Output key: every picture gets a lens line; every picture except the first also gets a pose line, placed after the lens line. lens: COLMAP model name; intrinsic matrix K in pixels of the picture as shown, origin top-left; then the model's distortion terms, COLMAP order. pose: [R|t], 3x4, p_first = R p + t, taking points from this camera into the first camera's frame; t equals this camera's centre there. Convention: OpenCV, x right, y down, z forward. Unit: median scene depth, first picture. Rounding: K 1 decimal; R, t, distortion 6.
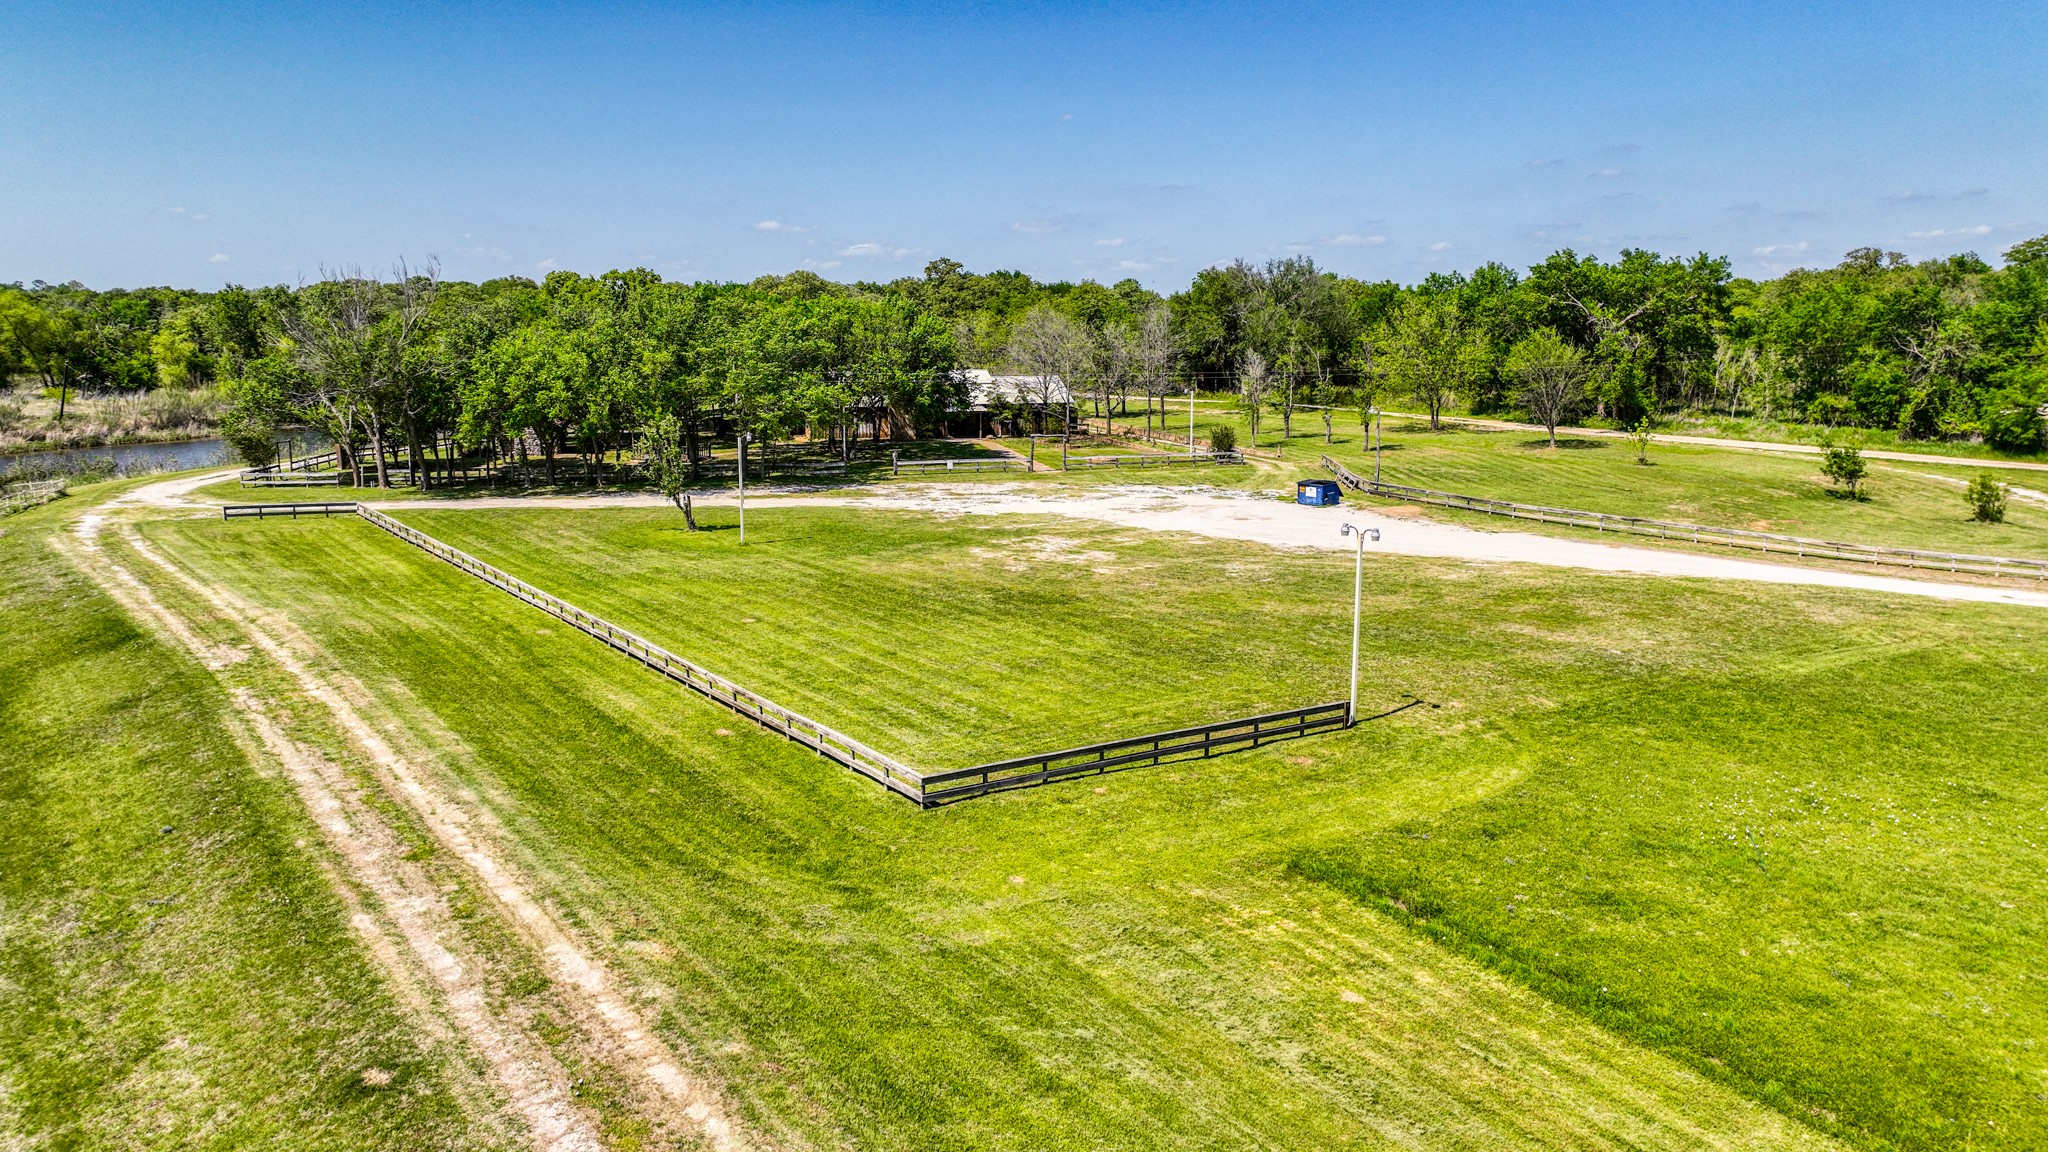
lens RADIAL K [[1454.8, 0, 1028.9], [0, 1454.8, 580.5], [0, 0, 1]] dist [0.005686, 0.004491]
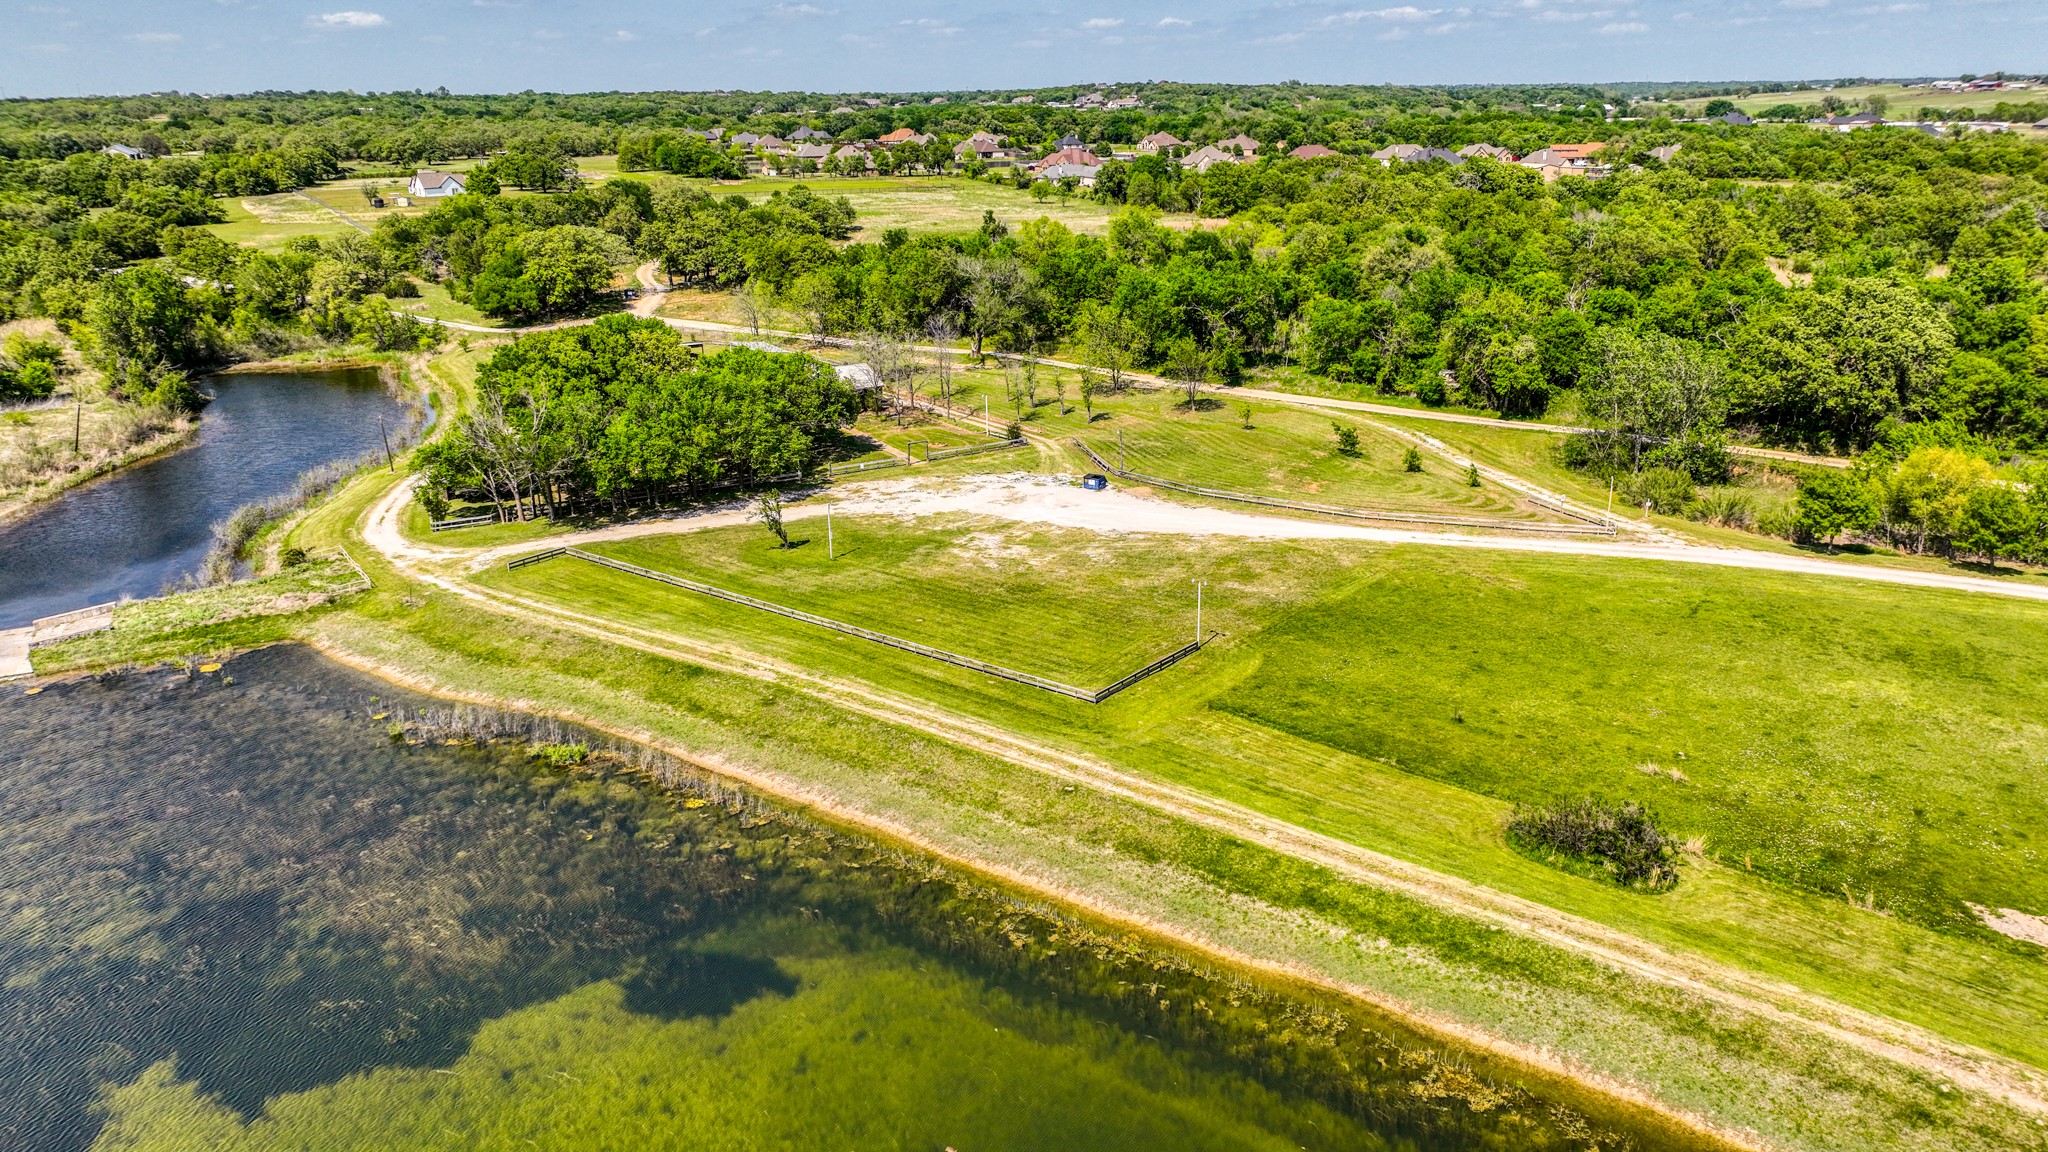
lens RADIAL K [[1454.8, 0, 1021.9], [0, 1454.8, 573.7], [0, 0, 1]] dist [0.005686, 0.004491]
pose [[0.955348, -0.113466, 0.272829, -0.628183], [0.072300, 0.985030, 0.156491, -0.373461], [-0.286501, -0.129778, 0.949250, -1.140963]]
